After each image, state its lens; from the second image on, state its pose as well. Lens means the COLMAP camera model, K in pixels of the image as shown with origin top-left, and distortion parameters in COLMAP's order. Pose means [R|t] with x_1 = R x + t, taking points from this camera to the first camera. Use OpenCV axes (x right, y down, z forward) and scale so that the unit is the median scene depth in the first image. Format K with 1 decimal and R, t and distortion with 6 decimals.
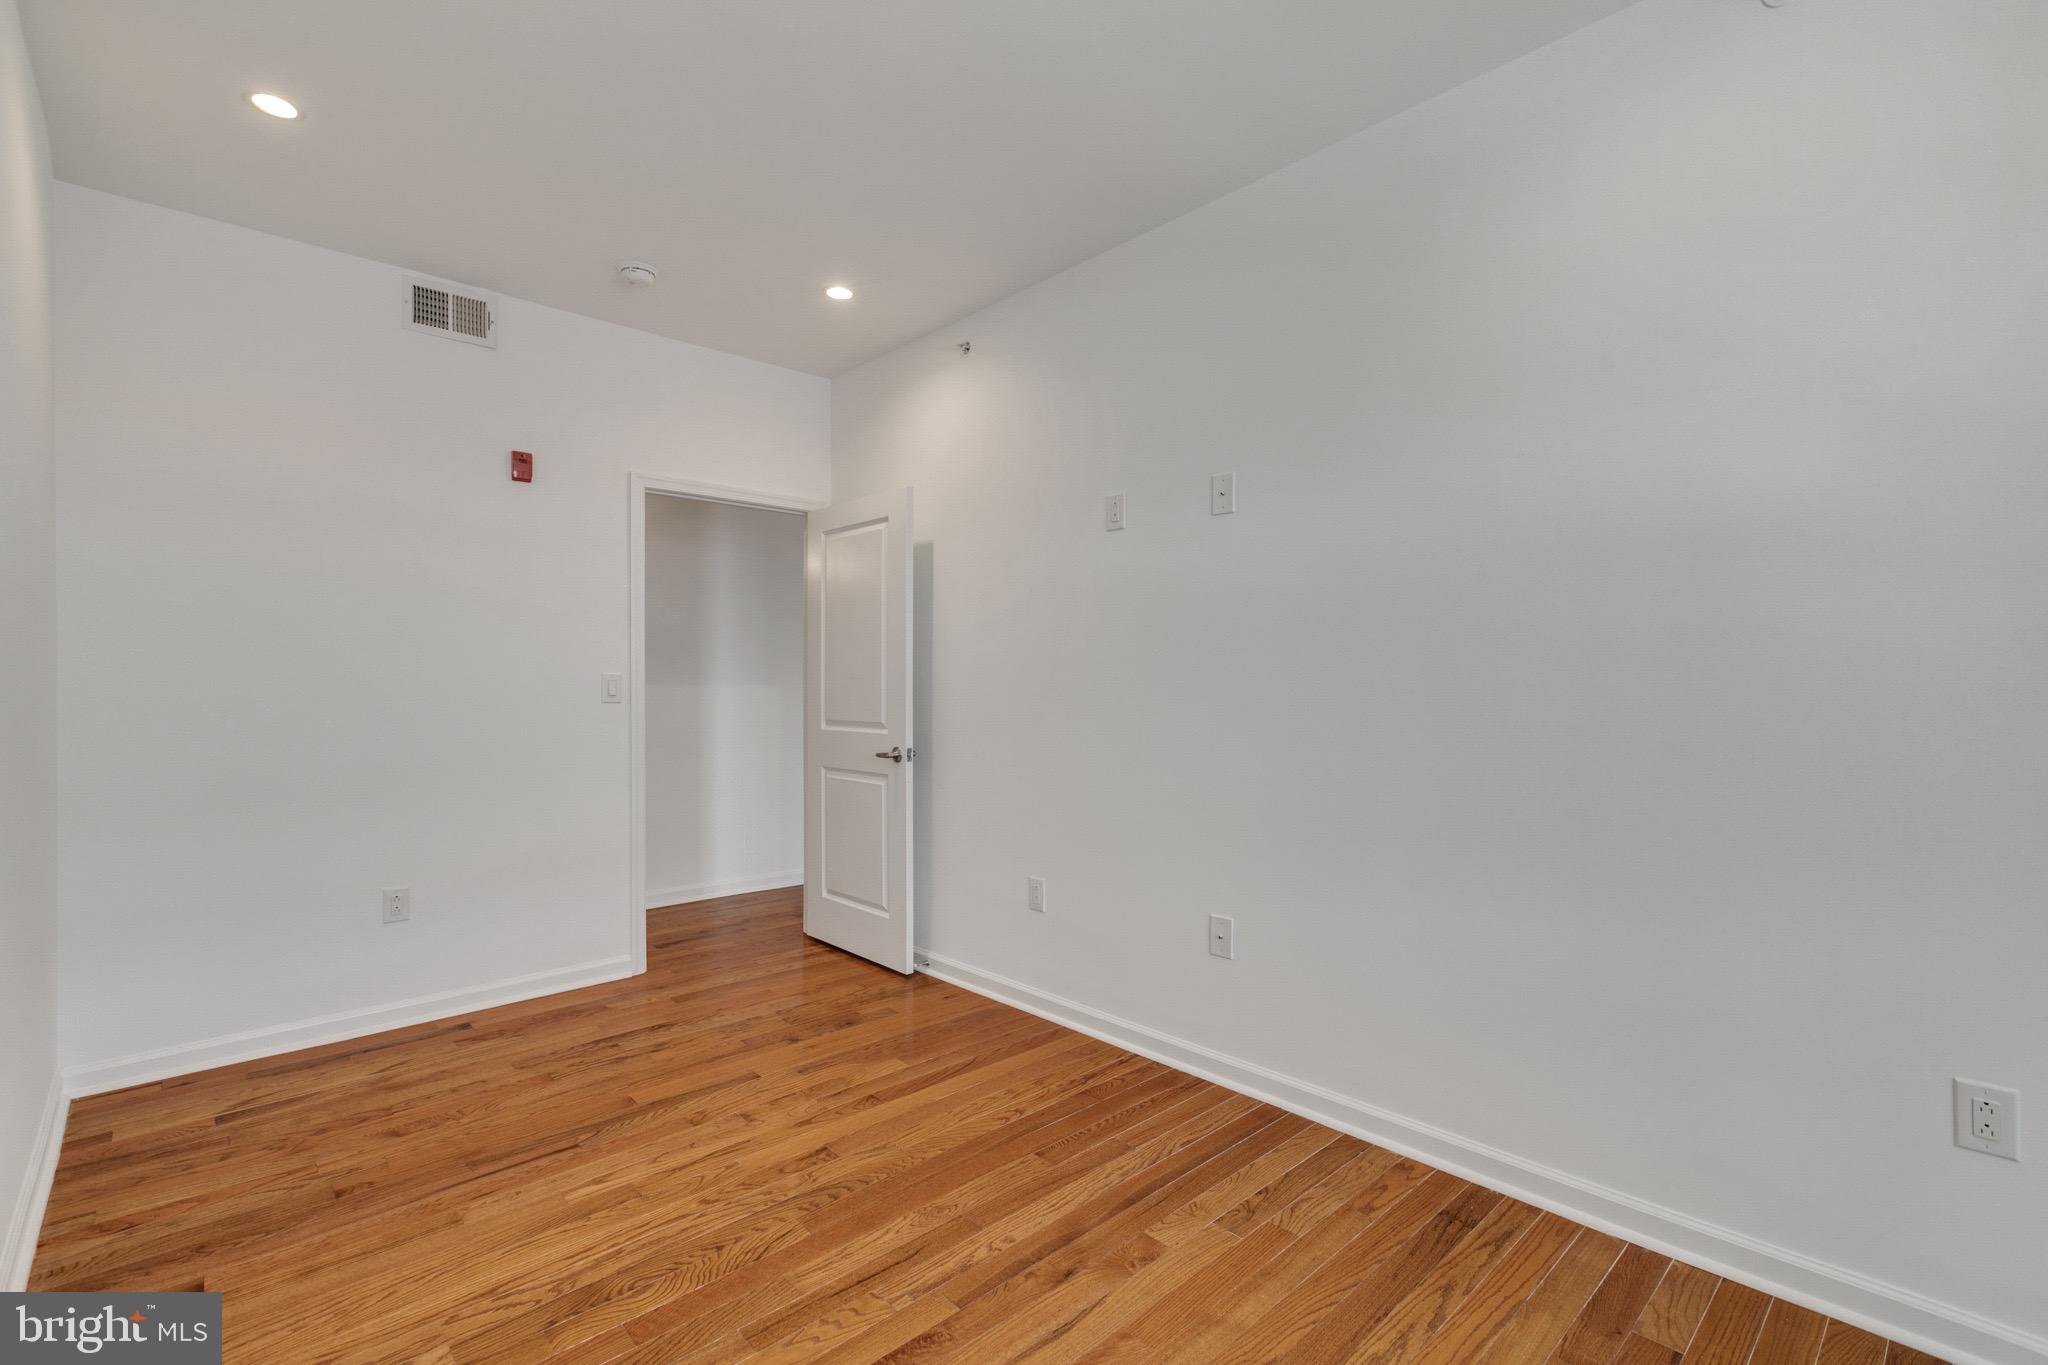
lens RADIAL K [[911.0, 0, 1031.4], [0, 911.0, 683.9], [0, 0, 1]] dist [0.003934, -0.000513]
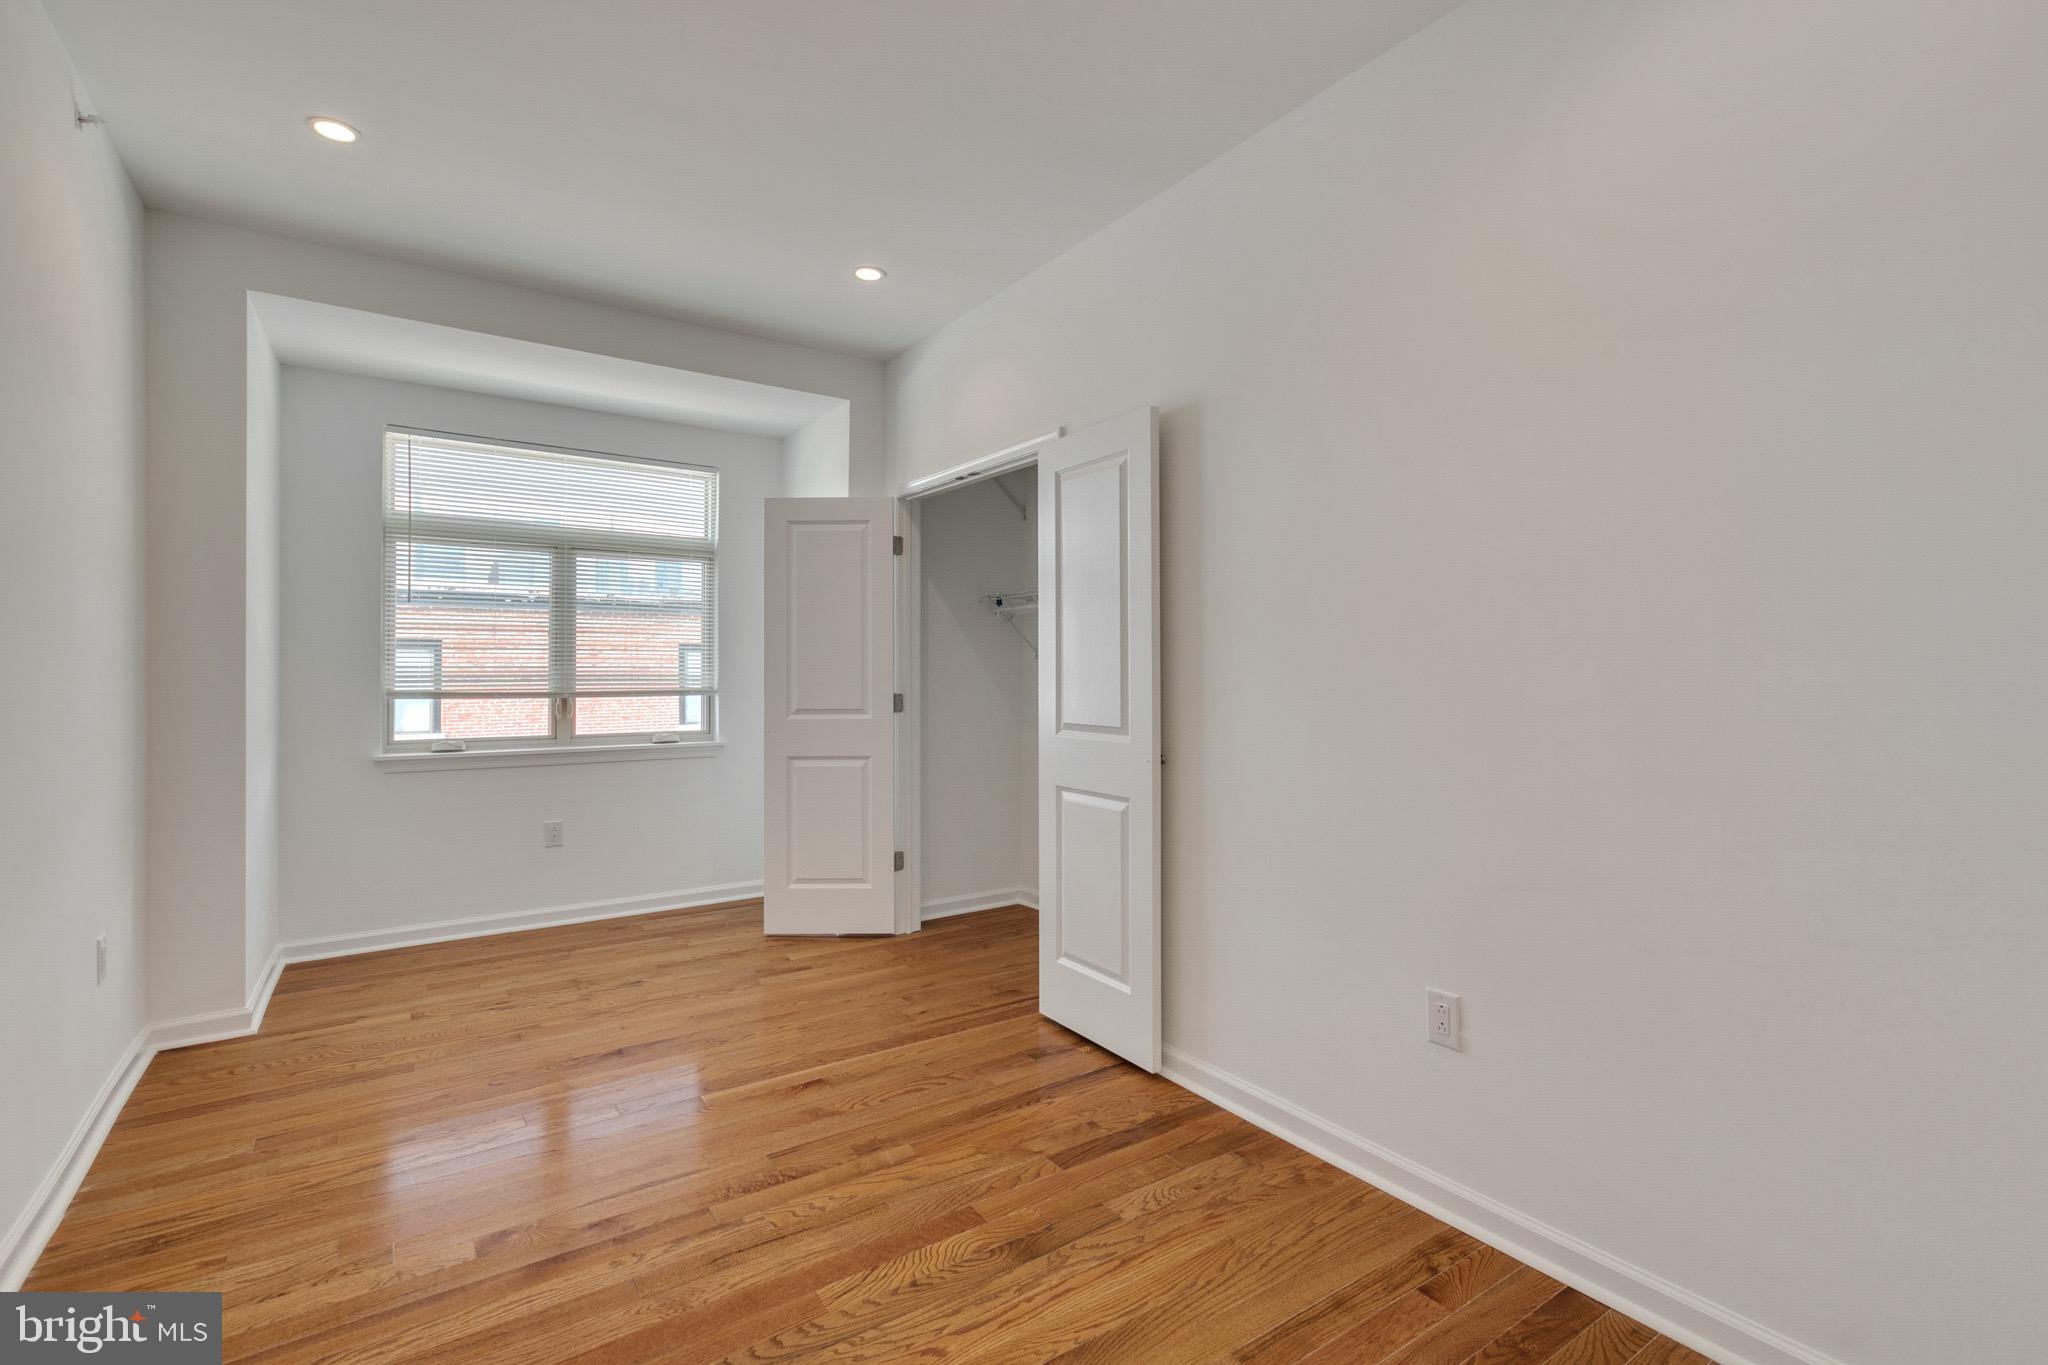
lens RADIAL K [[951.1, 0, 1029.3], [0, 951.1, 673.2], [0, 0, 1]] dist [0.004370, 0.000157]
pose [[-0.988532, 0.001992, 0.150997, -0.552328], [0.002673, 0.999987, 0.004308, -0.001697], [-0.150986, 0.004662, -0.988525, 1.767253]]
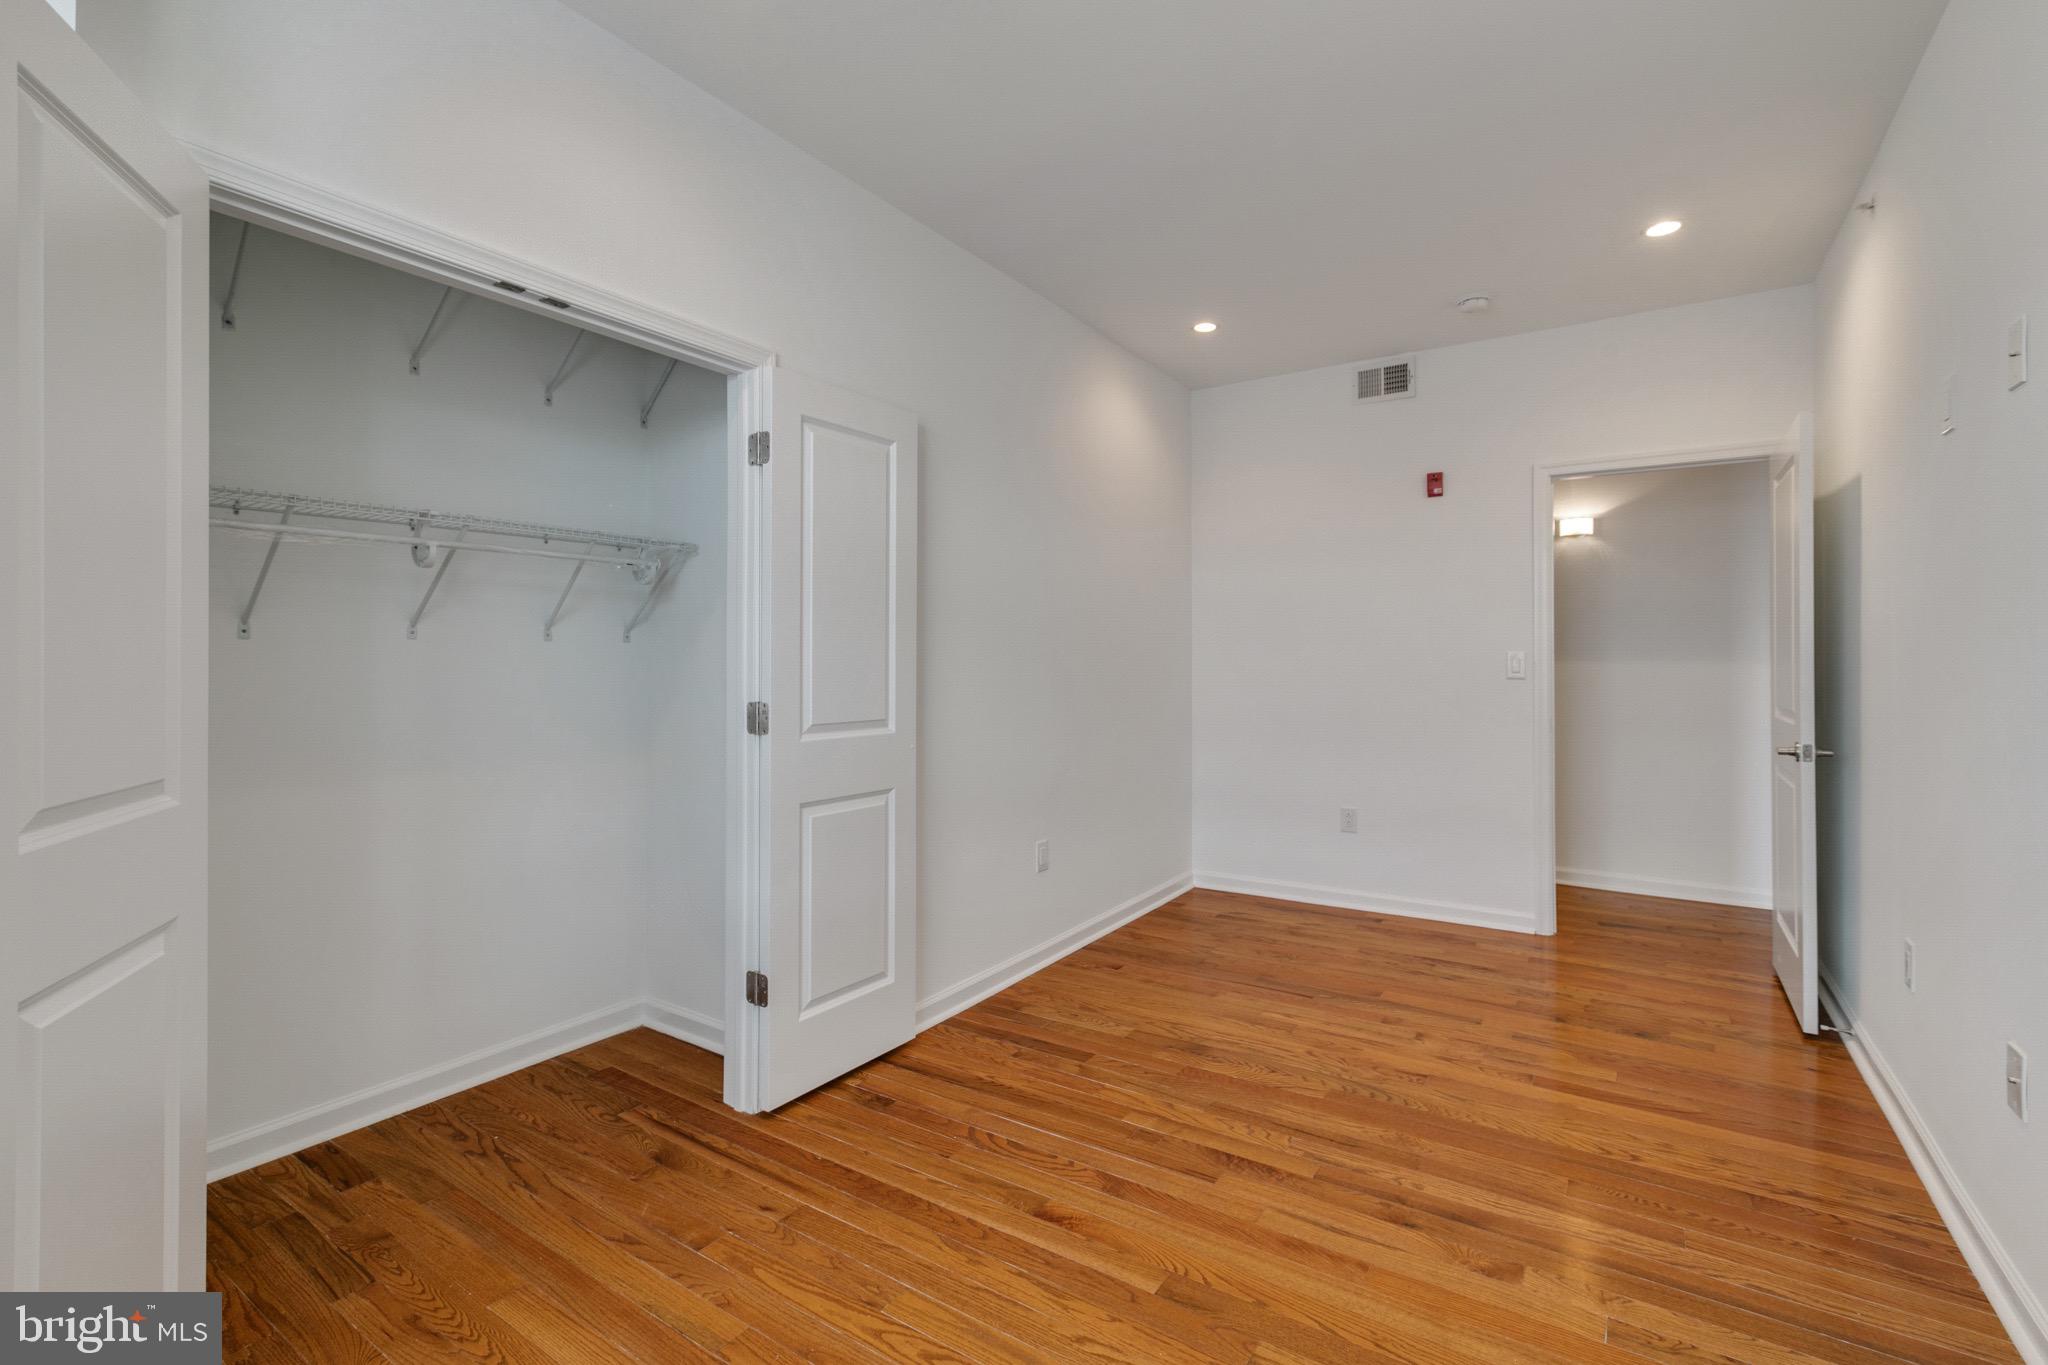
lens RADIAL K [[929.5, 0, 1019.5], [0, 929.5, 638.6], [0, 0, 1]] dist [0.000088, -0.000856]
pose [[0.235069, -0.021184, -0.971748, 0.863971], [-0.001124, 0.999756, -0.022067, -0.003090], [0.971978, 0.006279, 0.234988, 0.269877]]
